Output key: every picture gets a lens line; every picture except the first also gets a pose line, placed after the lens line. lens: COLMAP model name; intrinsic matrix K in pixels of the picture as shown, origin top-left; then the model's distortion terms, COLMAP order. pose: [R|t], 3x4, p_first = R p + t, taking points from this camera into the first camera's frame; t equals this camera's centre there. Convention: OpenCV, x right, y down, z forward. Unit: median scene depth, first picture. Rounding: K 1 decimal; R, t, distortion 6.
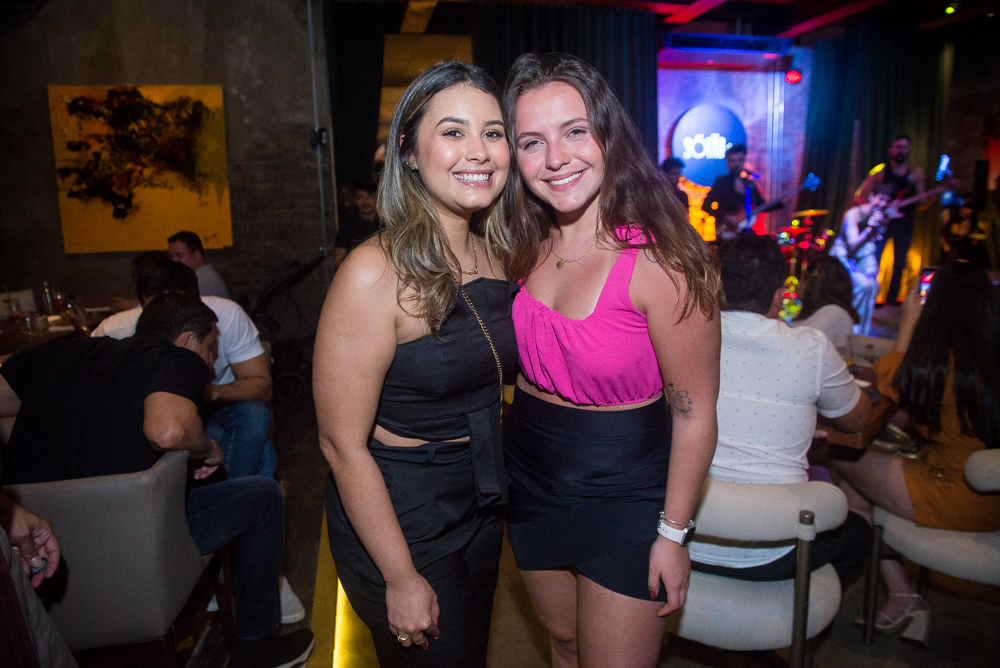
lens RADIAL K [[685.4, 0, 501.1], [0, 685.4, 337.0], [0, 0, 1]] dist [-0.059741, -0.006703]
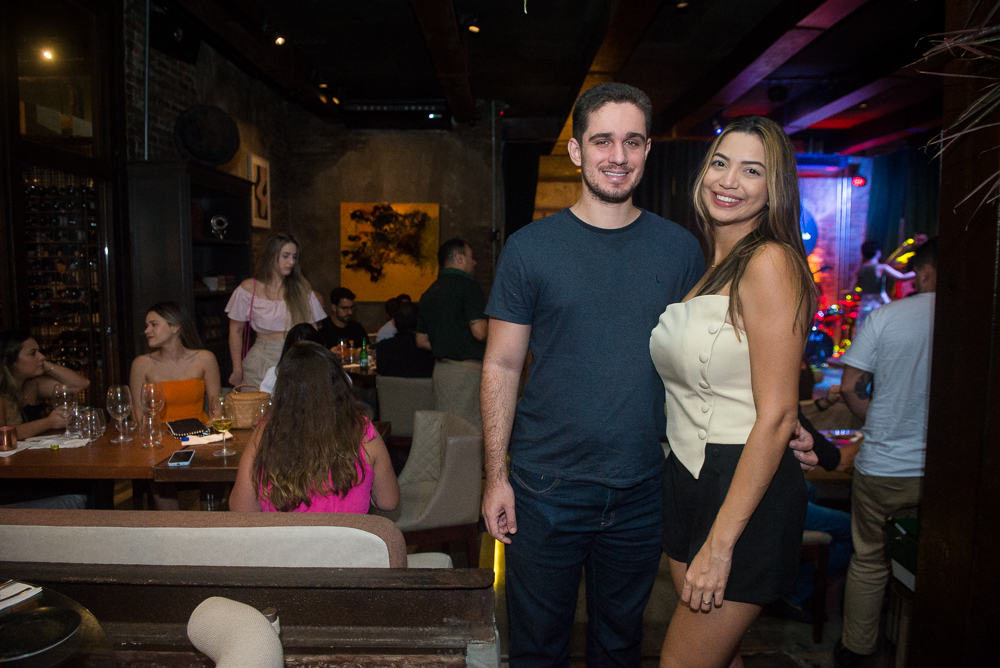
lens RADIAL K [[685.4, 0, 500.9], [0, 685.4, 332.9], [0, 0, 1]] dist [-0.059741, -0.006703]
pose [[0.977095, 0.046024, -0.207768, 0.094700], [-0.063770, 0.994790, -0.079537, 0.063785], [0.203025, 0.090964, 0.974939, -0.573013]]
